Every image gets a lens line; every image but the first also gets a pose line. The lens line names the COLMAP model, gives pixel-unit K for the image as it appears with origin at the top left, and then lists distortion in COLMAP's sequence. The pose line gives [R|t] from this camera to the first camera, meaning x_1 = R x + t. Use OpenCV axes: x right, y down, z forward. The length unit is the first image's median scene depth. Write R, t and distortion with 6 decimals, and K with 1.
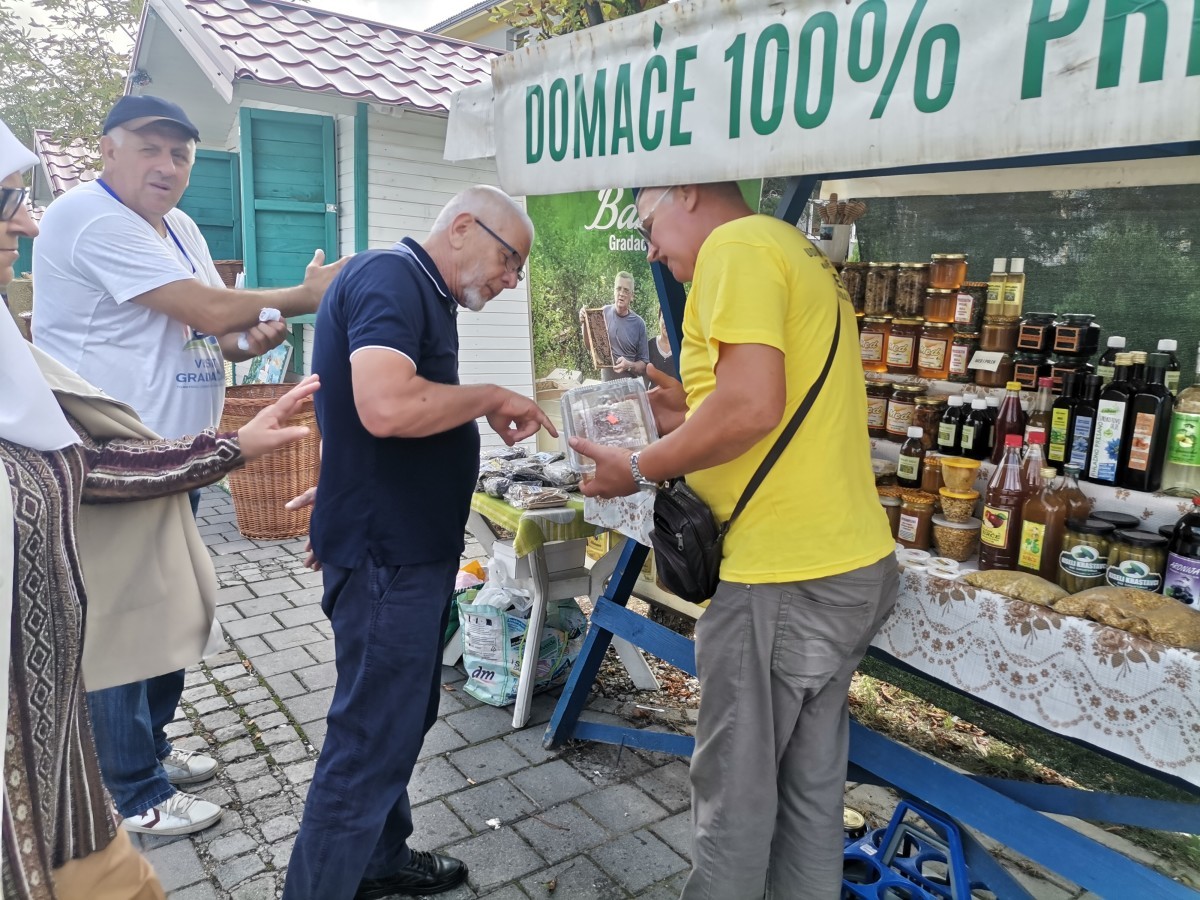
lens RADIAL K [[881.7, 0, 602.4], [0, 881.7, 447.5], [0, 0, 1]] dist [0.035245, -0.002771]
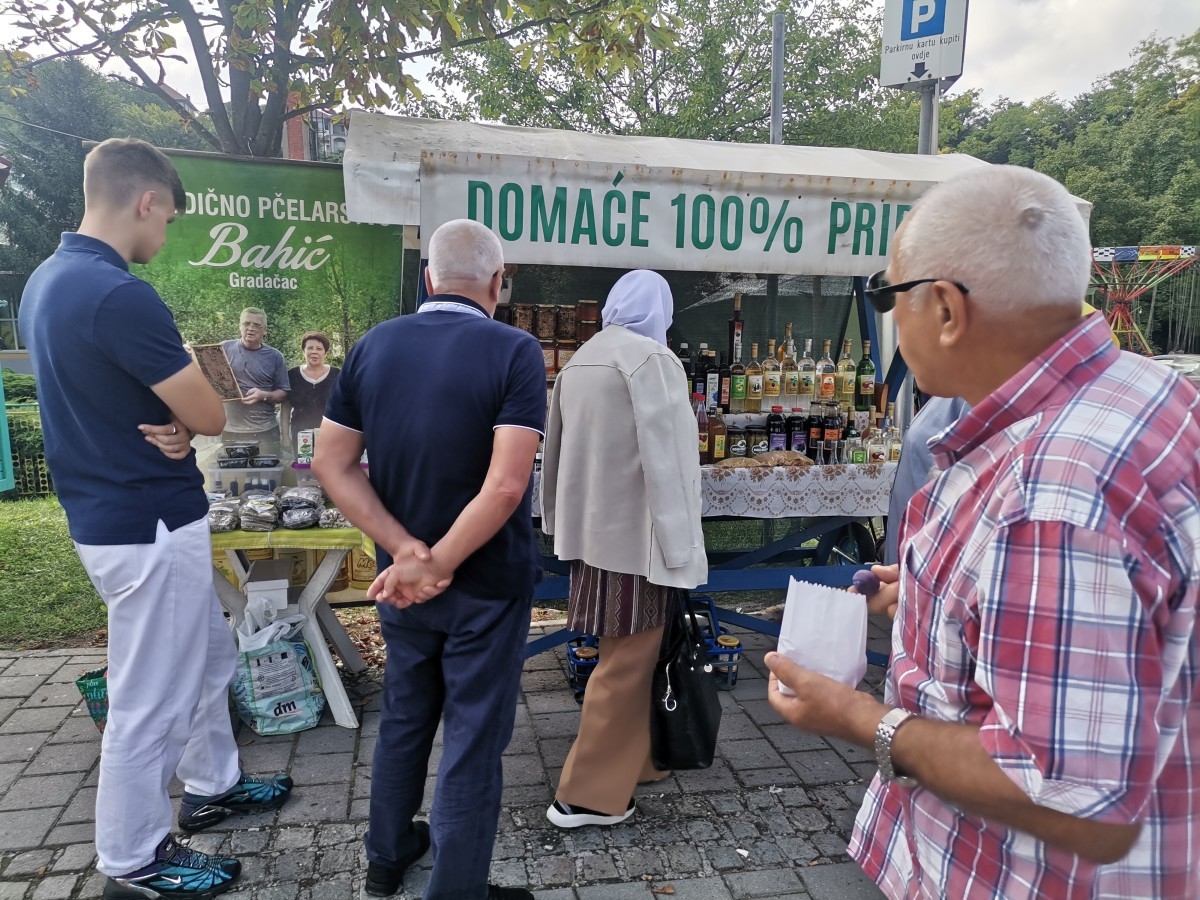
lens RADIAL K [[886.7, 0, 600.0], [0, 886.7, 450.0], [0, 0, 1]] dist [0.031736, -0.004112]
pose [[0.433711, -0.167881, 0.885275, -1.189542], [0.166268, 0.980529, 0.104487, -0.116274], [-0.885579, 0.101875, 0.453179, 0.261203]]
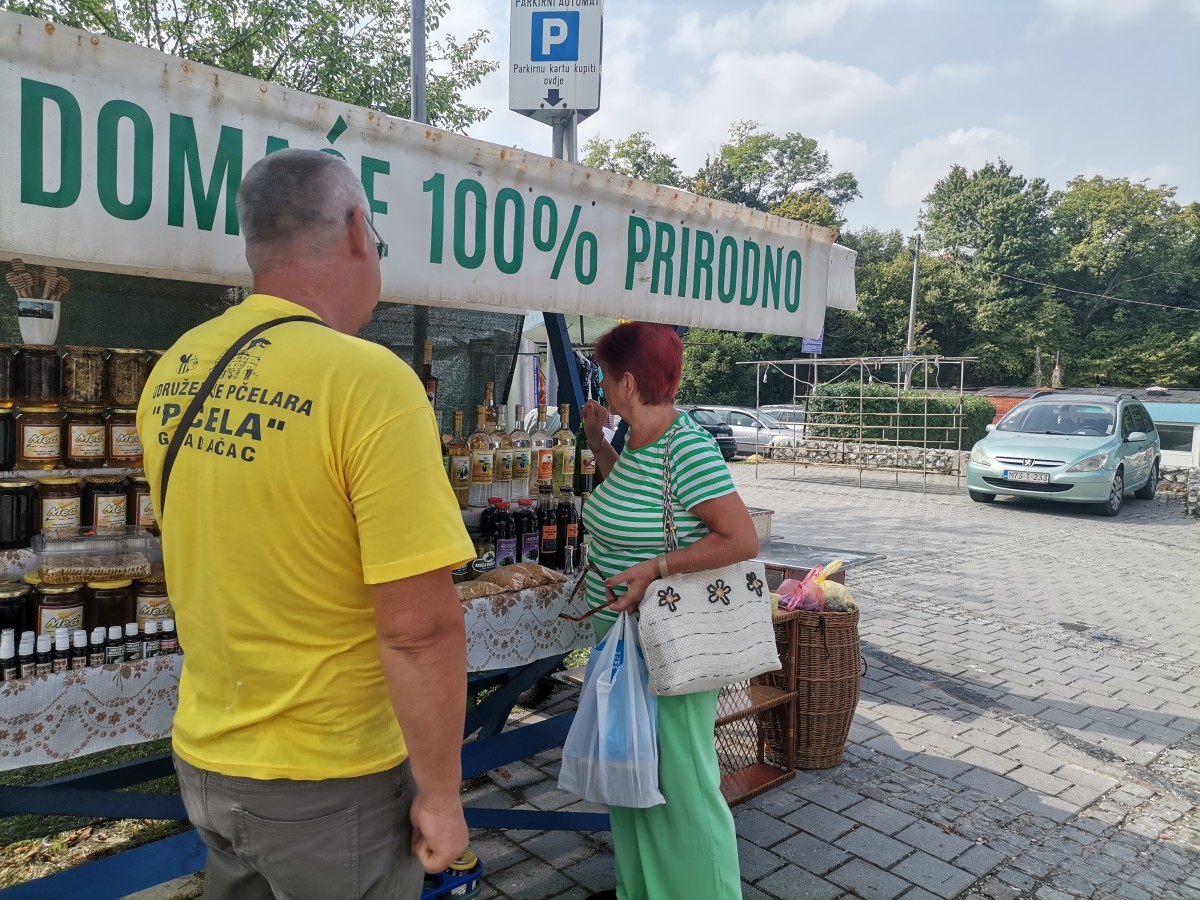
lens RADIAL K [[889.8, 0, 588.3], [0, 889.8, 446.4], [0, 0, 1]] dist [0.027875, -0.000977]
pose [[-0.087277, -0.121079, 0.988799, -0.723770], [0.147577, 0.980063, 0.133035, -0.180352], [-0.985192, 0.157535, -0.067669, 0.679295]]
